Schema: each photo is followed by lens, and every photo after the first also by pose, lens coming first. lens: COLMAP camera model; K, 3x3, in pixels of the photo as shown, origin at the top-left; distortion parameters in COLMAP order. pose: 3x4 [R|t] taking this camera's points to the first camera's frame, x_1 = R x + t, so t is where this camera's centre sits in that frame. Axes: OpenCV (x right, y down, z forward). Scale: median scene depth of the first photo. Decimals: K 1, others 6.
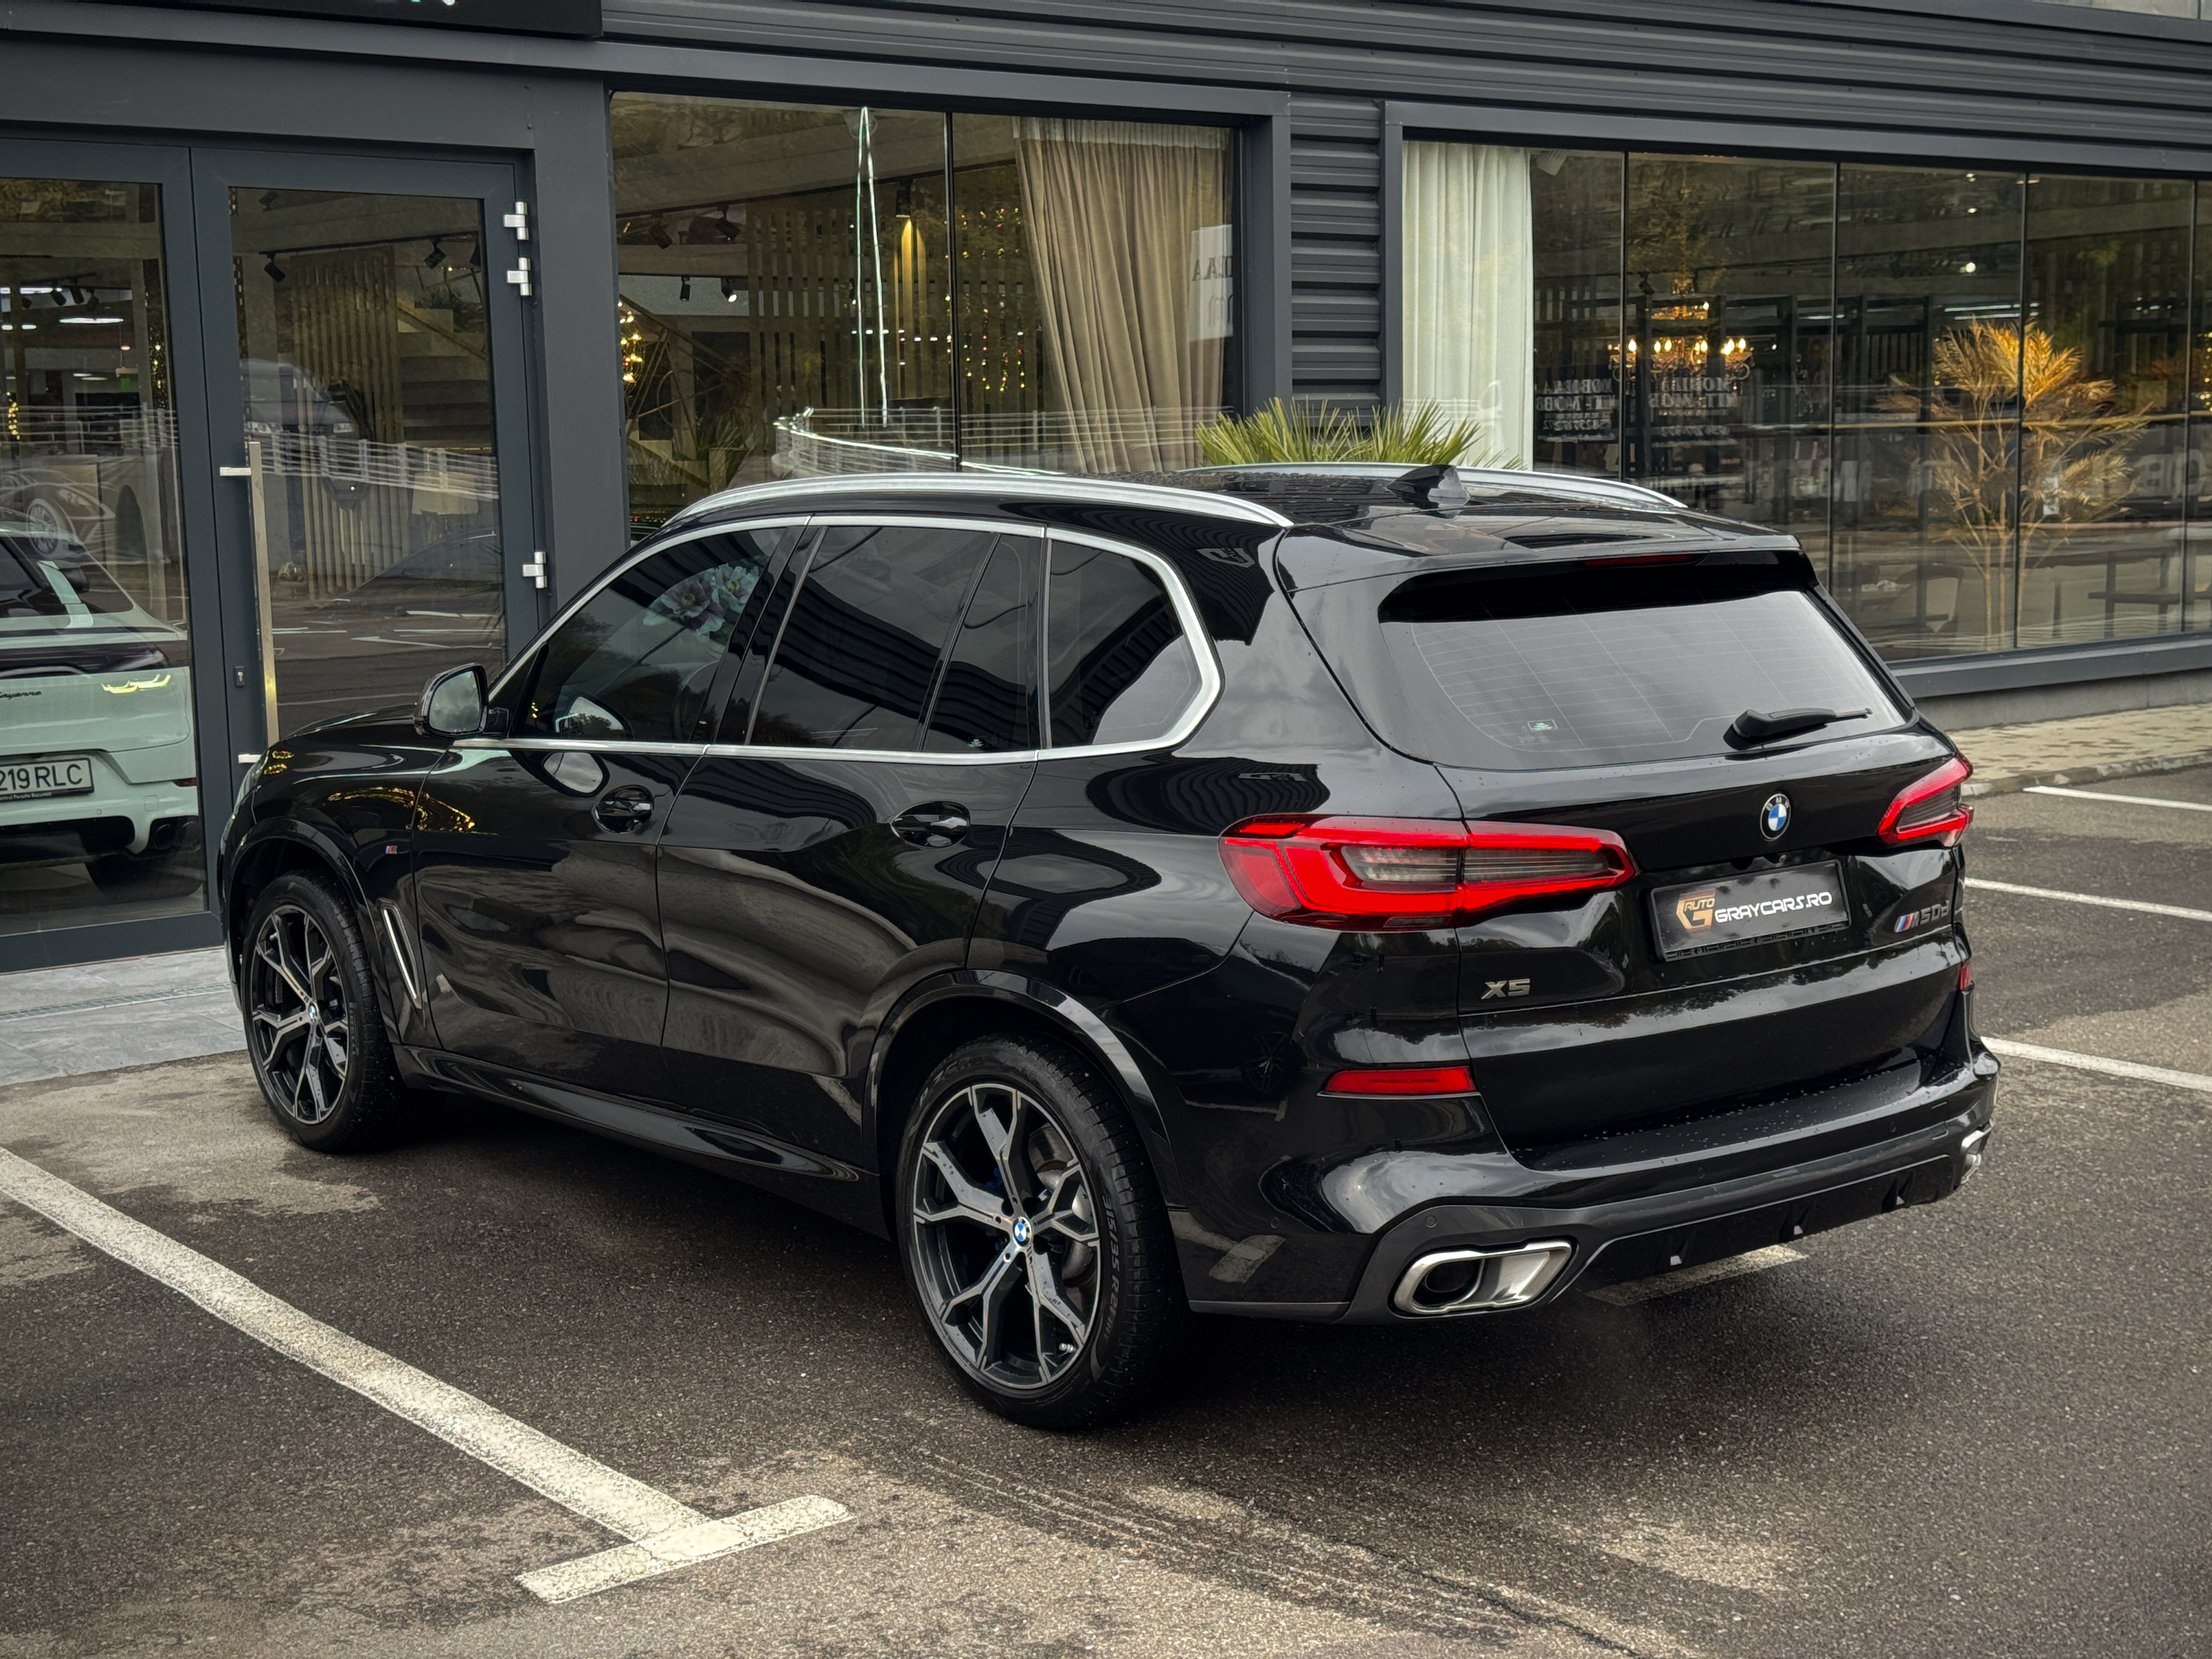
lens RADIAL K [[3069.5, 0, 1090.7], [0, 3069.5, 853.0], [0, 0, 1]] dist [0.211205, -0.471588]
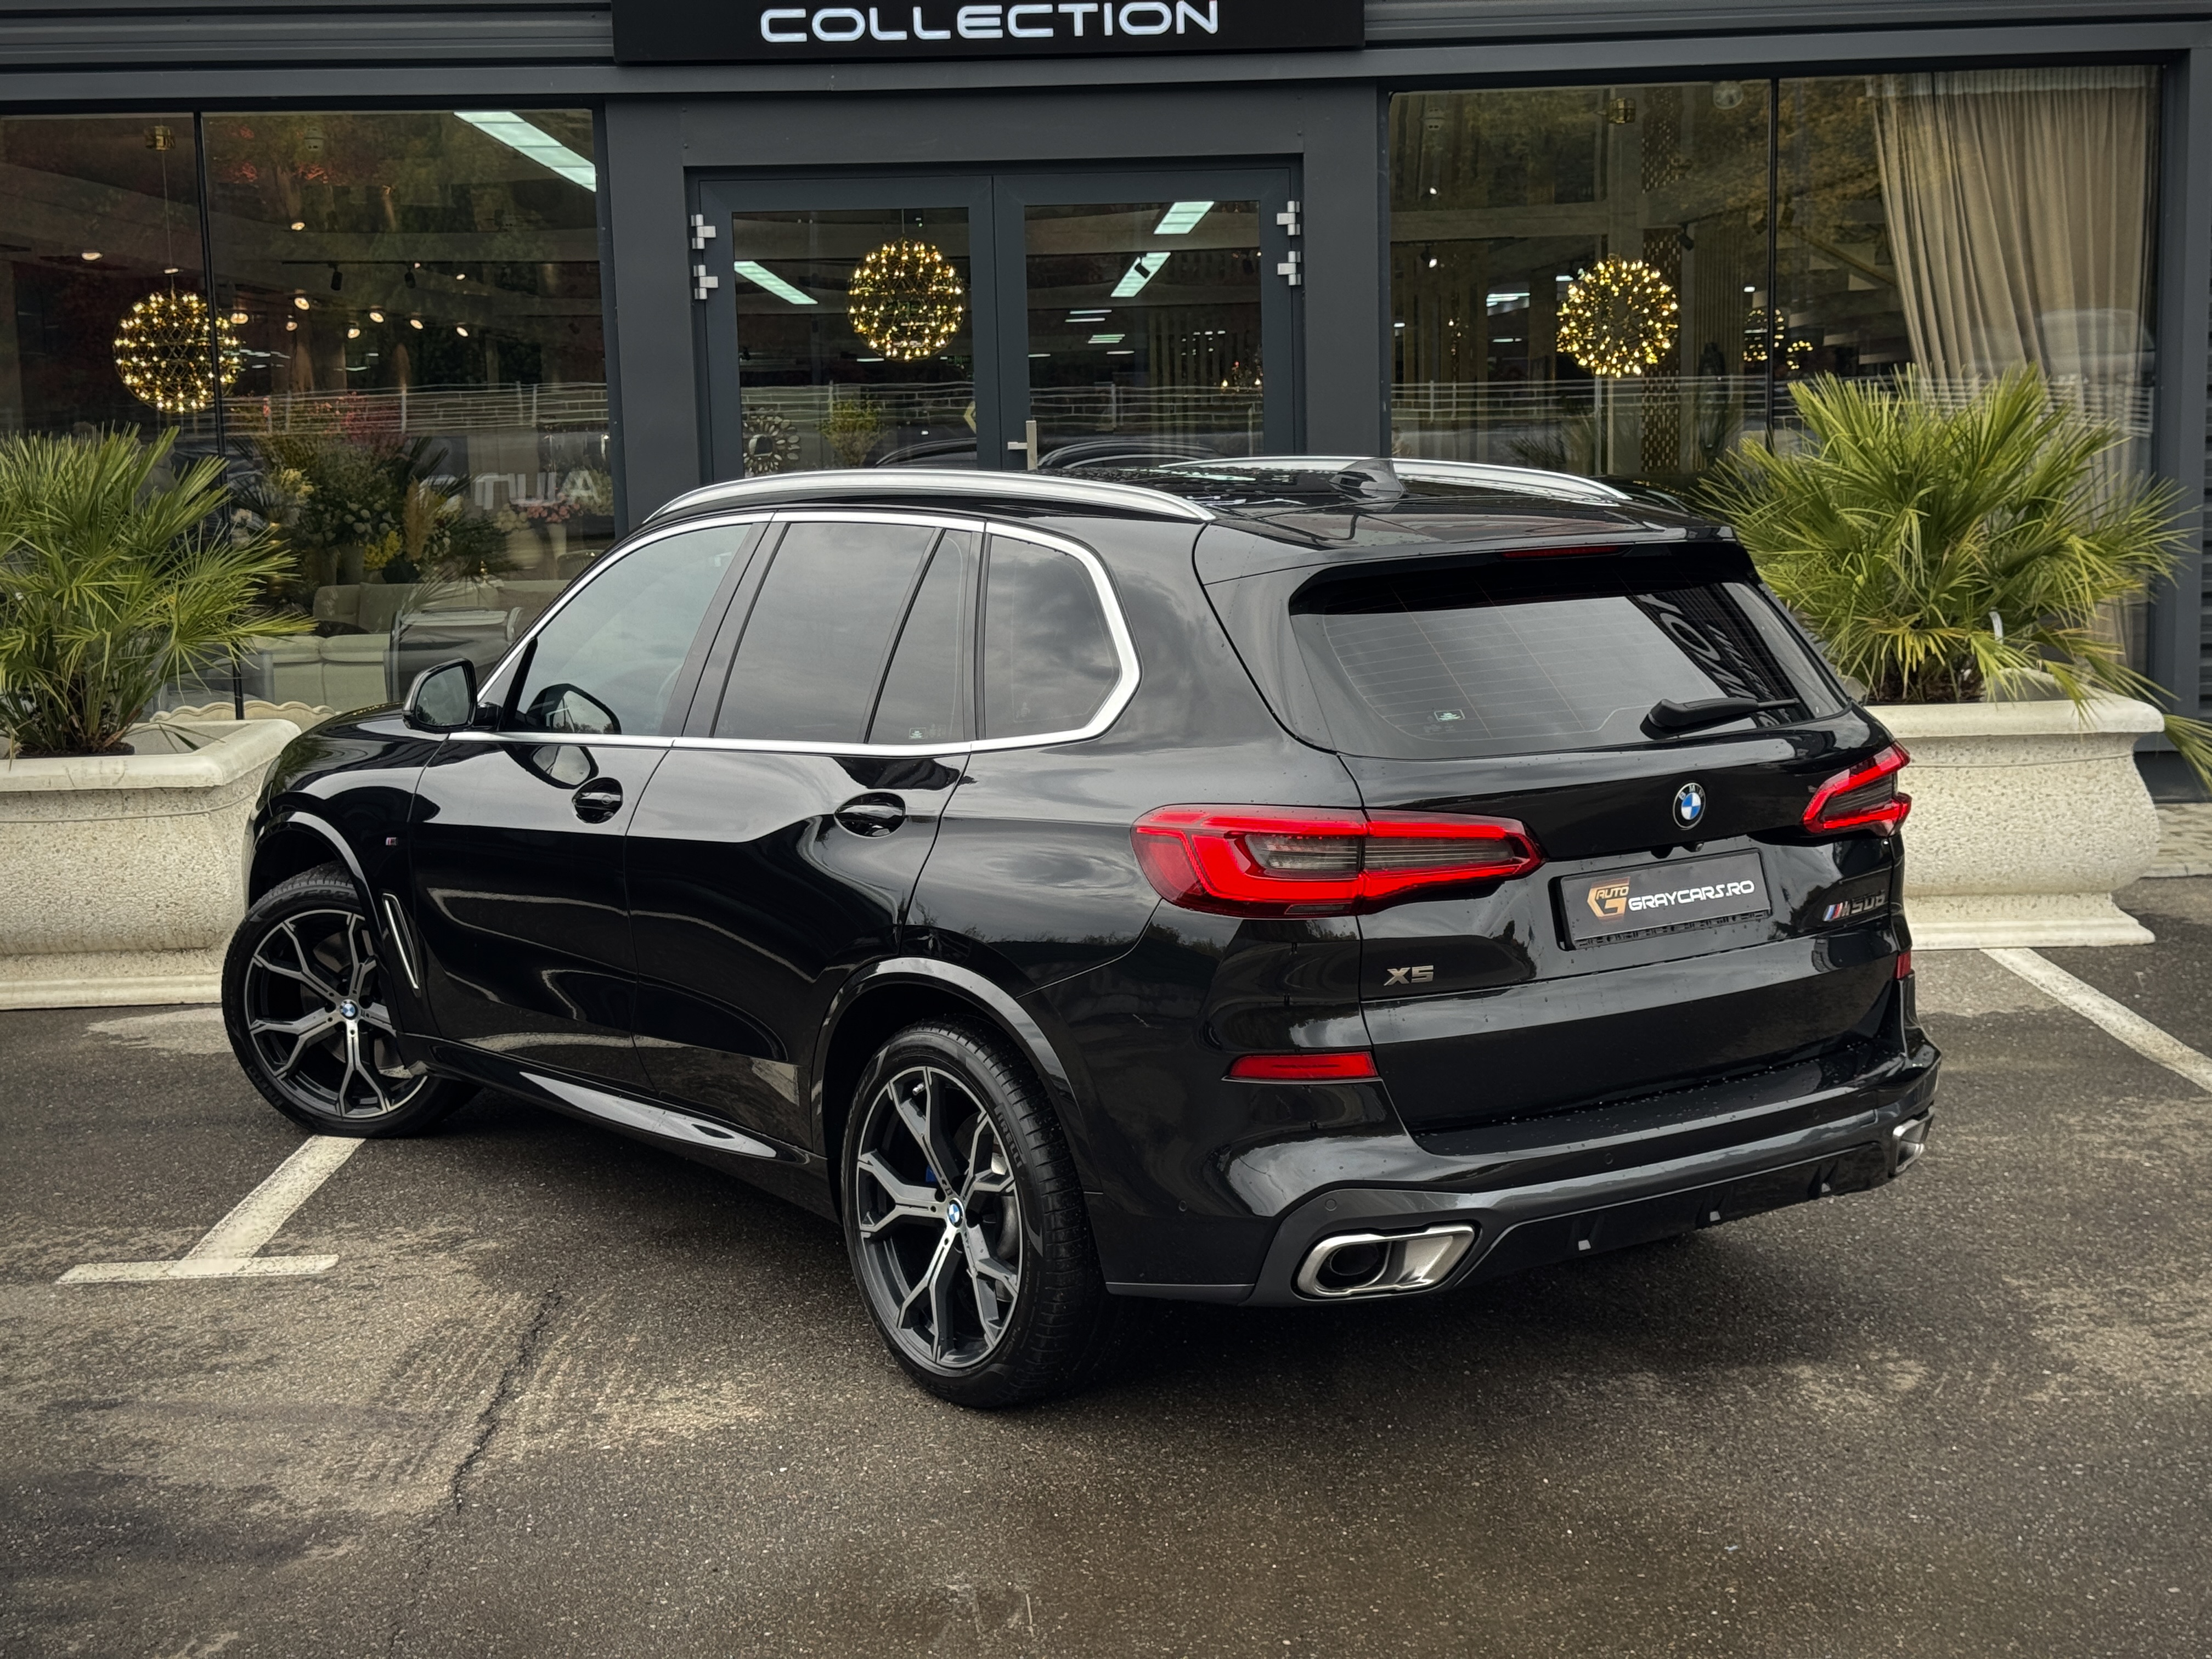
lens RADIAL K [[3071.1, 0, 1096.1], [0, 3071.1, 836.9], [0, 0, 1]] dist [0.198562, -0.419928]
pose [[0.799423, 0.078636, -0.595600, 0.683030], [-0.070922, 0.996817, 0.036415, -0.027046], [0.596568, 0.013130, 0.802455, 0.107447]]
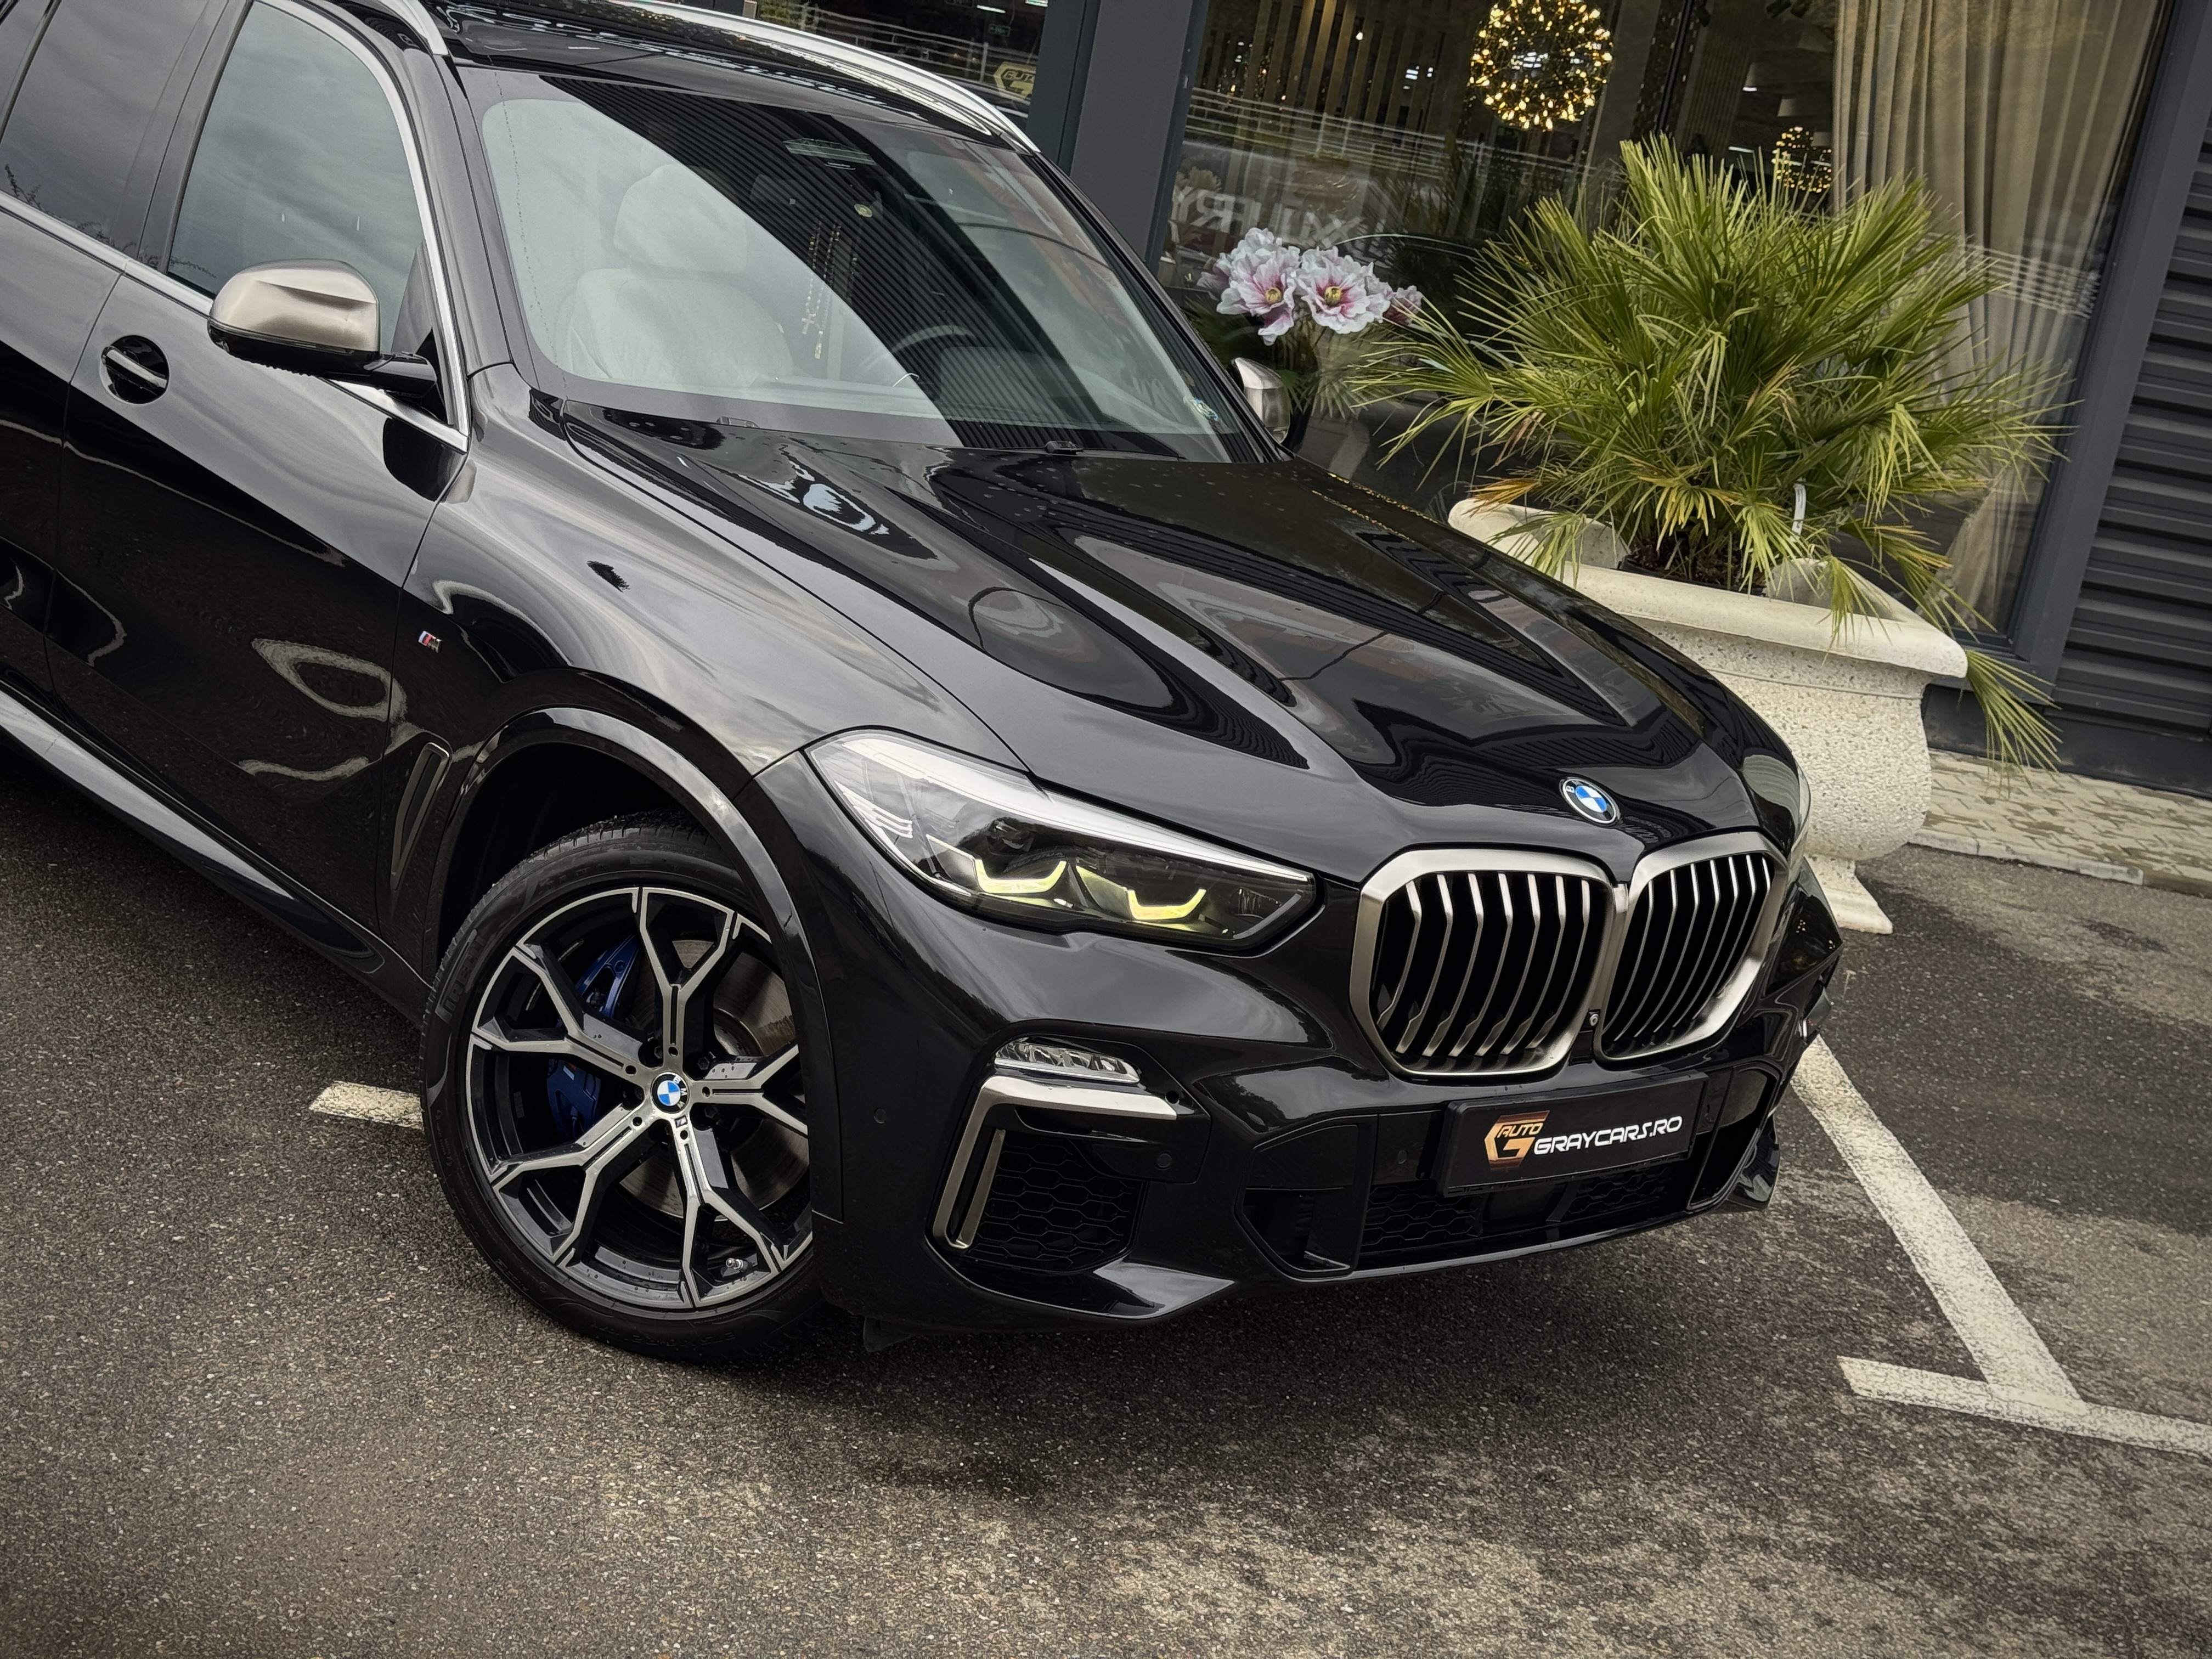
lens RADIAL K [[3071.1, 0, 1096.1], [0, 3071.1, 836.9], [0, 0, 1]] dist [0.198562, -0.419928]
pose [[0.765175, 0.301139, -0.569055, 0.636250], [-0.280689, 0.951481, 0.126089, -0.056030], [0.579415, 0.063247, 0.812575, 0.444988]]
